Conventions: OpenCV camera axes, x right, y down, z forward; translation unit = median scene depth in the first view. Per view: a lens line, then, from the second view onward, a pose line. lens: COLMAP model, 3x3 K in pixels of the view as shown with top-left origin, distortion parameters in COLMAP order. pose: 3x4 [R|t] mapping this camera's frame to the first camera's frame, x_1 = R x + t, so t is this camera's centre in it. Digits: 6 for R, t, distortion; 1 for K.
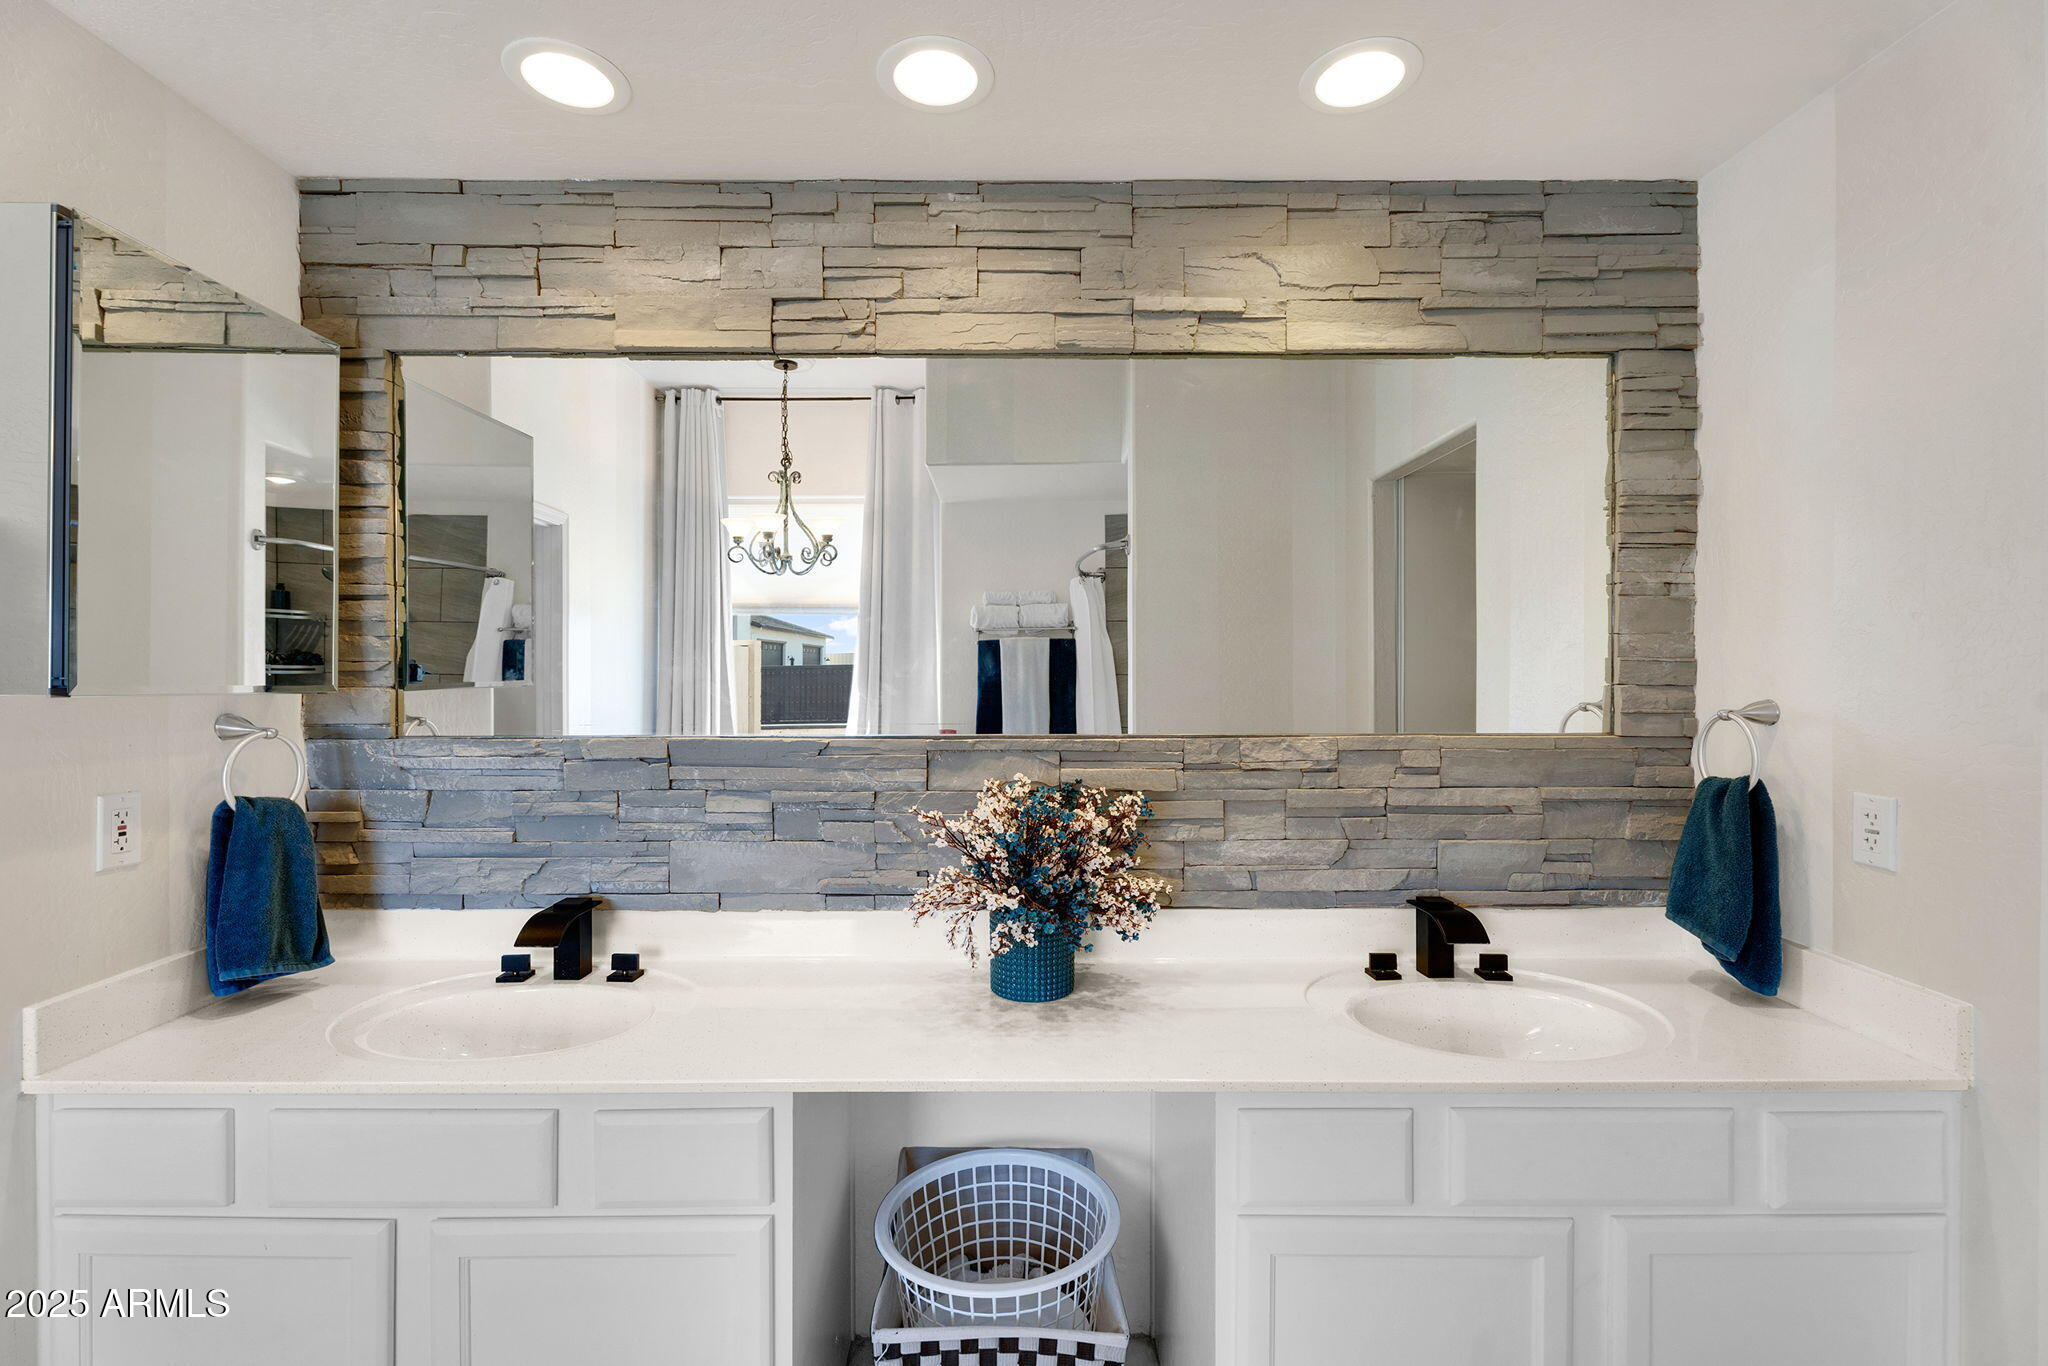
lens RADIAL K [[907.3, 0, 1024.6], [0, 907.3, 687.2], [0, 0, 1]] dist [0.002197, 0.000391]
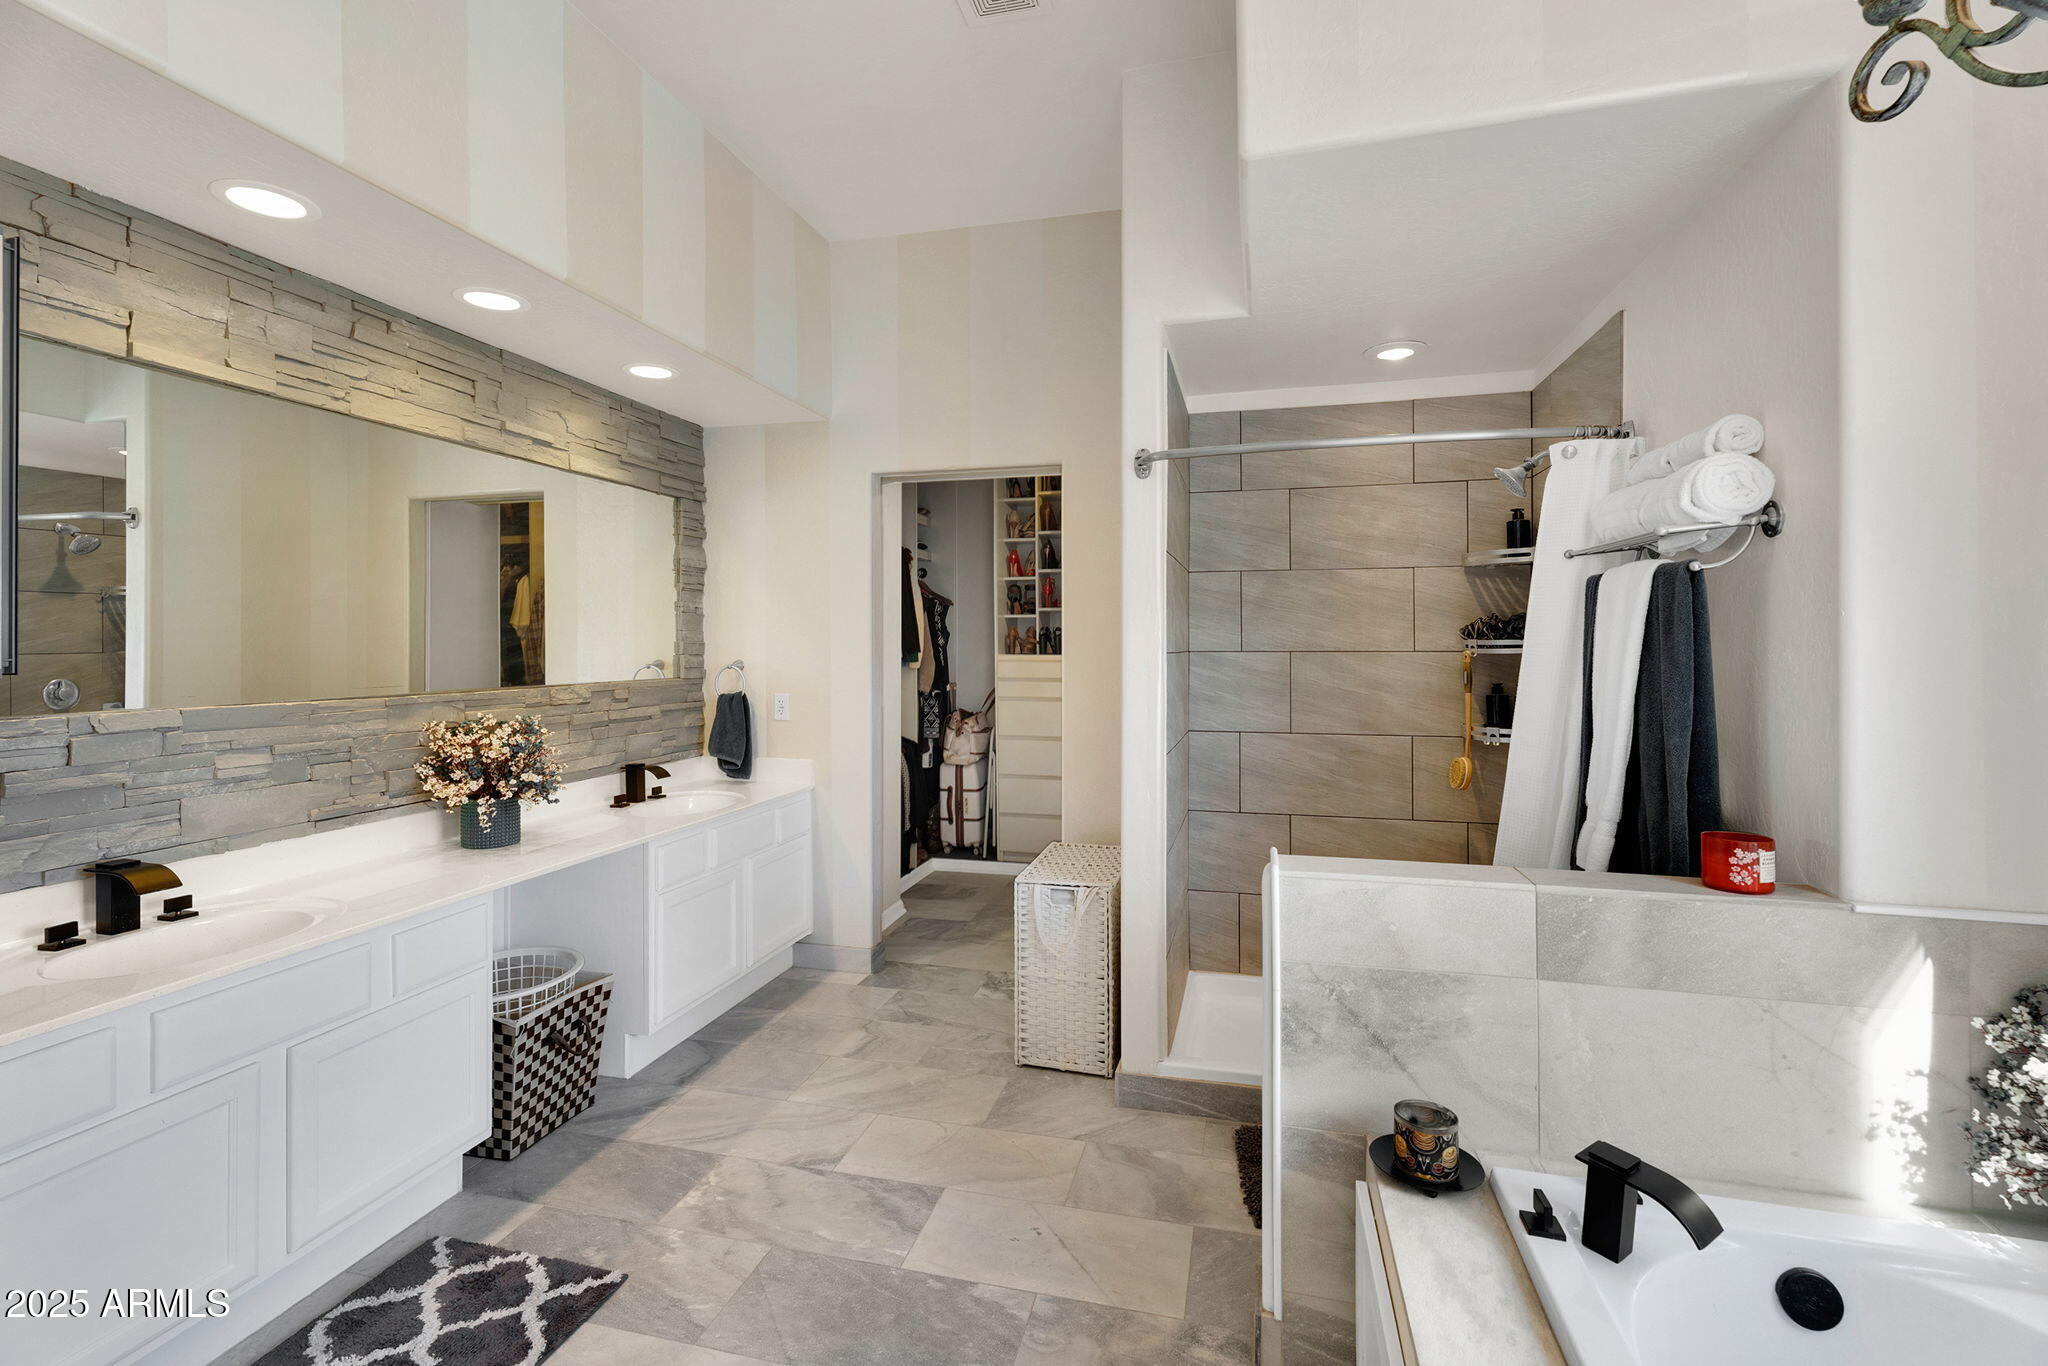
lens RADIAL K [[927.7, 0, 1021.1], [0, 927.7, 649.6], [0, 0, 1]] dist [0.004682, 0.001024]
pose [[0.256153, -0.004387, 0.966626, -1.255089], [0.013844, 0.999904, 0.000869, -0.004812], [-0.966537, 0.013159, 0.256189, -0.324169]]
